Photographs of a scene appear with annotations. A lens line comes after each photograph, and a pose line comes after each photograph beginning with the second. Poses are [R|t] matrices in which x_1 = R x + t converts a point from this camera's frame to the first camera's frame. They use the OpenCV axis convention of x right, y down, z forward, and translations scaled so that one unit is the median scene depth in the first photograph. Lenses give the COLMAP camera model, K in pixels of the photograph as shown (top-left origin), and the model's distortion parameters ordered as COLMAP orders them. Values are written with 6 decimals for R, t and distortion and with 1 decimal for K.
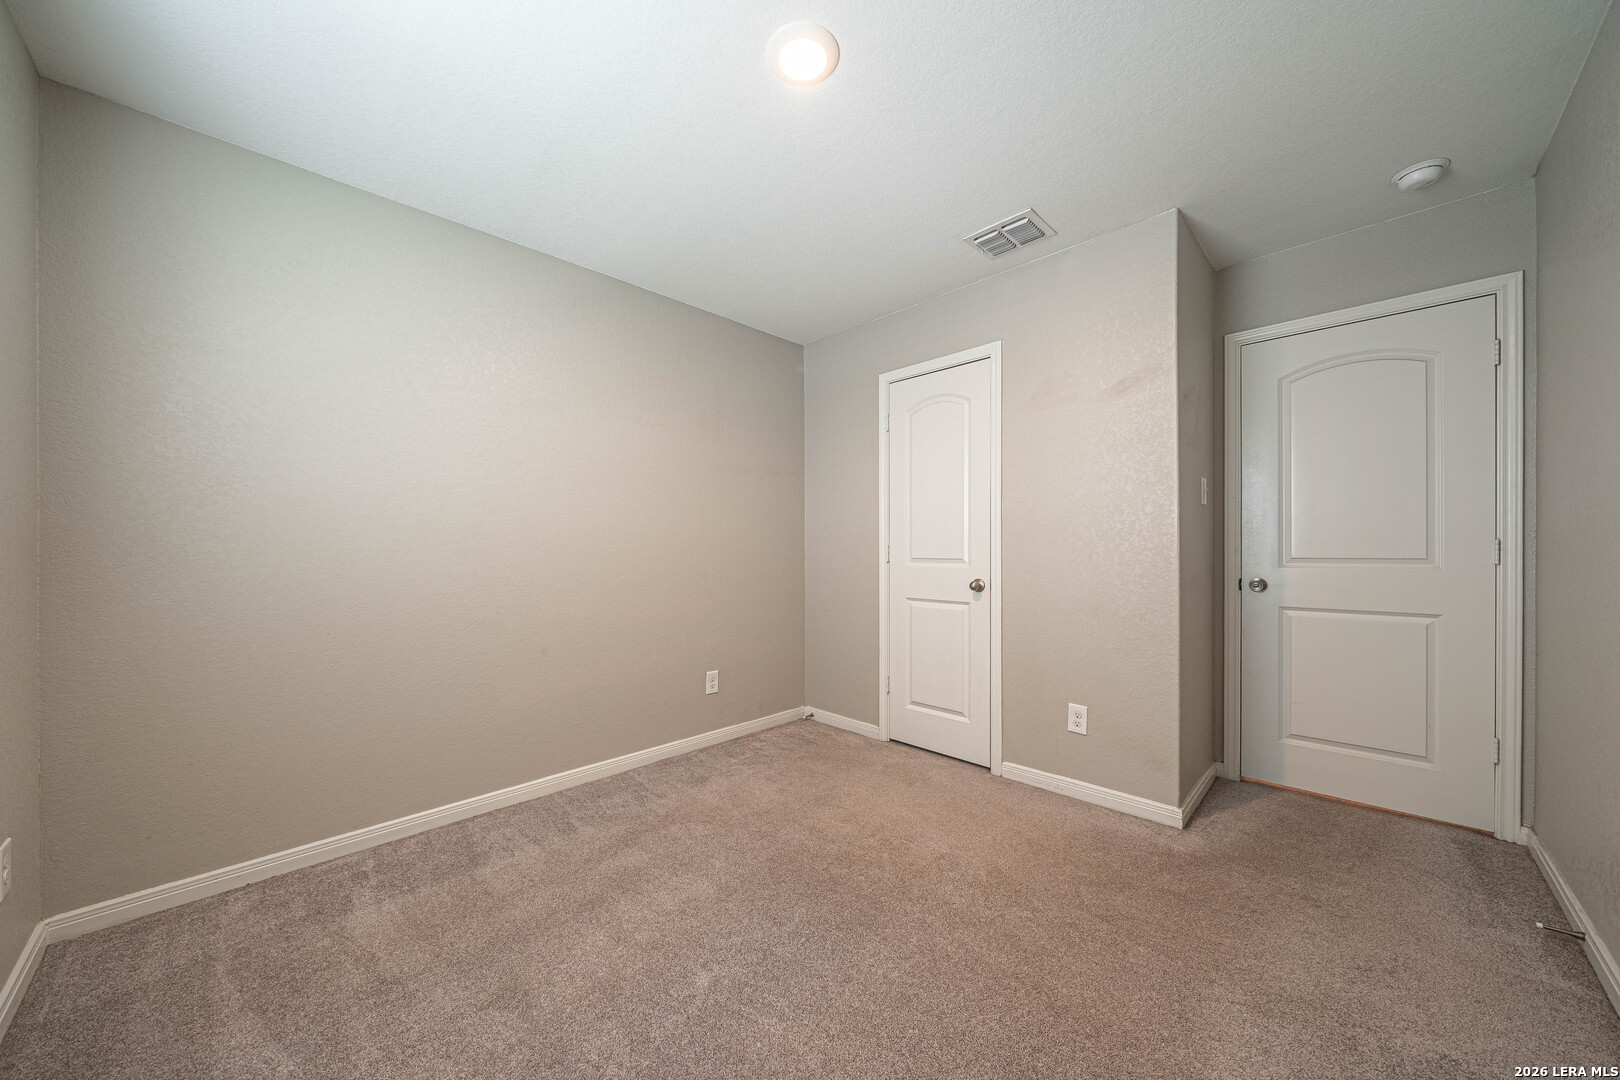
lens RADIAL K [[560.3, 0, 810.8], [0, 560.3, 544.6], [0, 0, 1]] dist [0.000708, 0.000187]
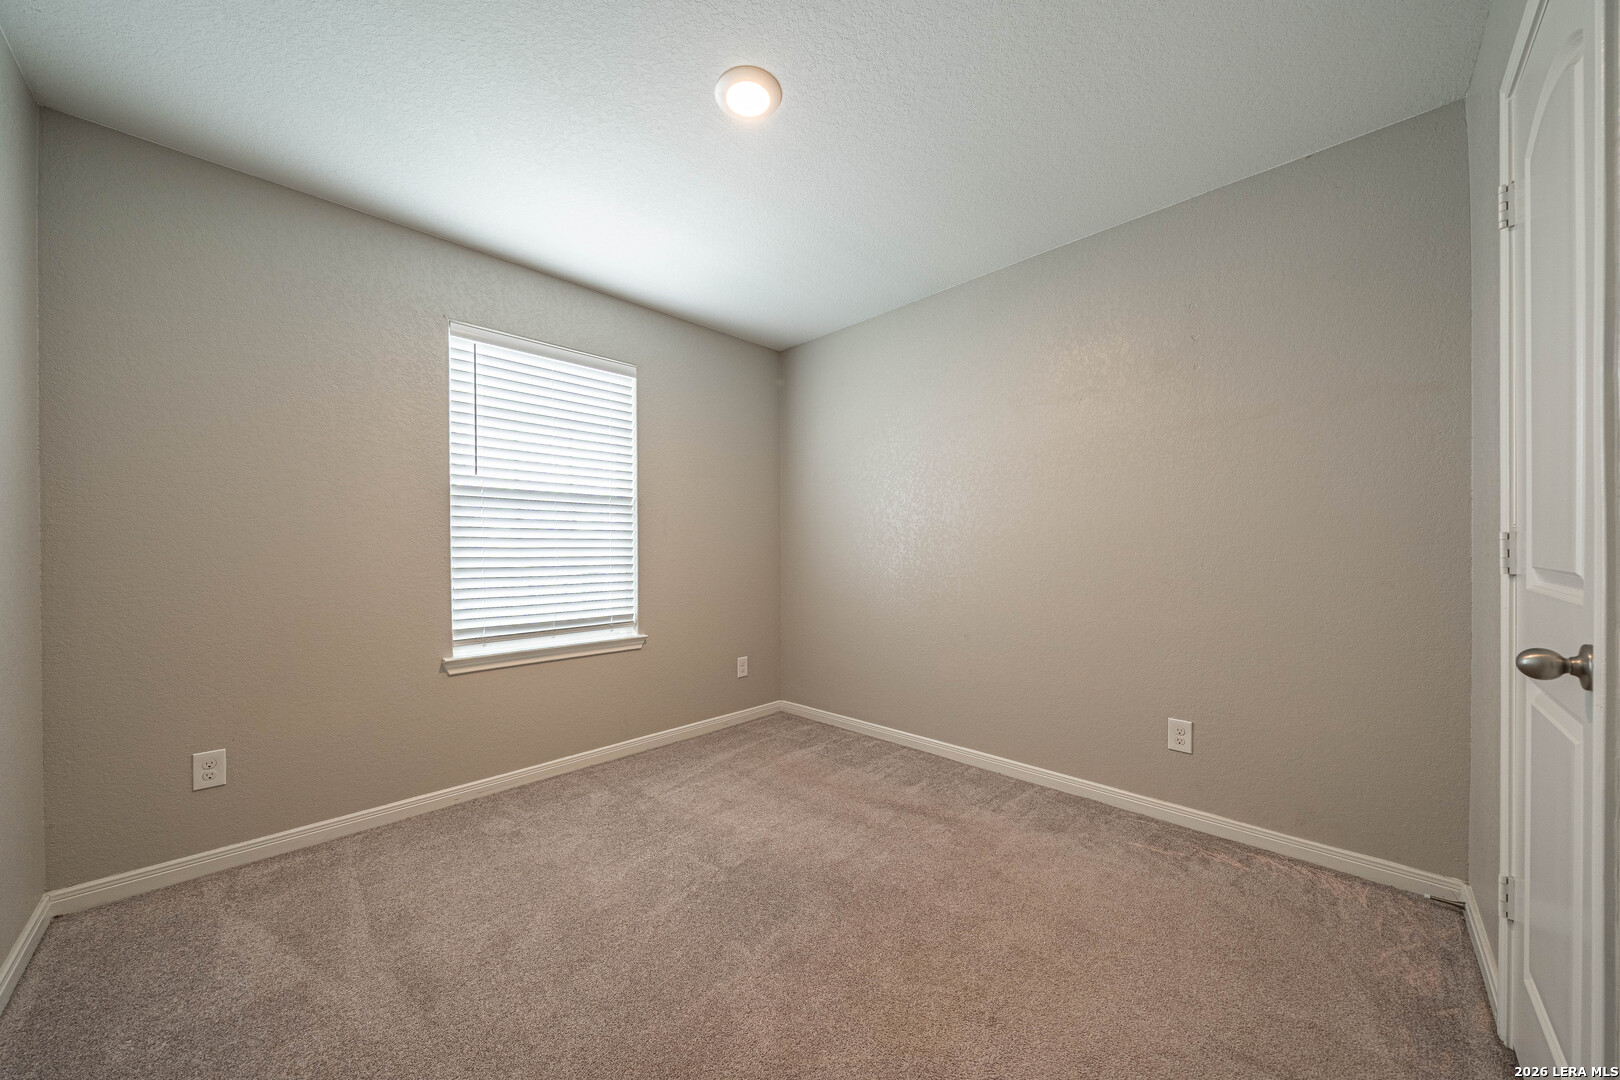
lens RADIAL K [[560.3, 0, 814.8], [0, 560.3, 552.1], [0, 0, 1]] dist [0.000708, 0.000187]
pose [[0.005037, -0.006751, -0.999965, 0.741529], [0.008691, 0.999940, -0.006707, 0.029944], [0.999950, -0.008657, 0.005095, 0.789675]]
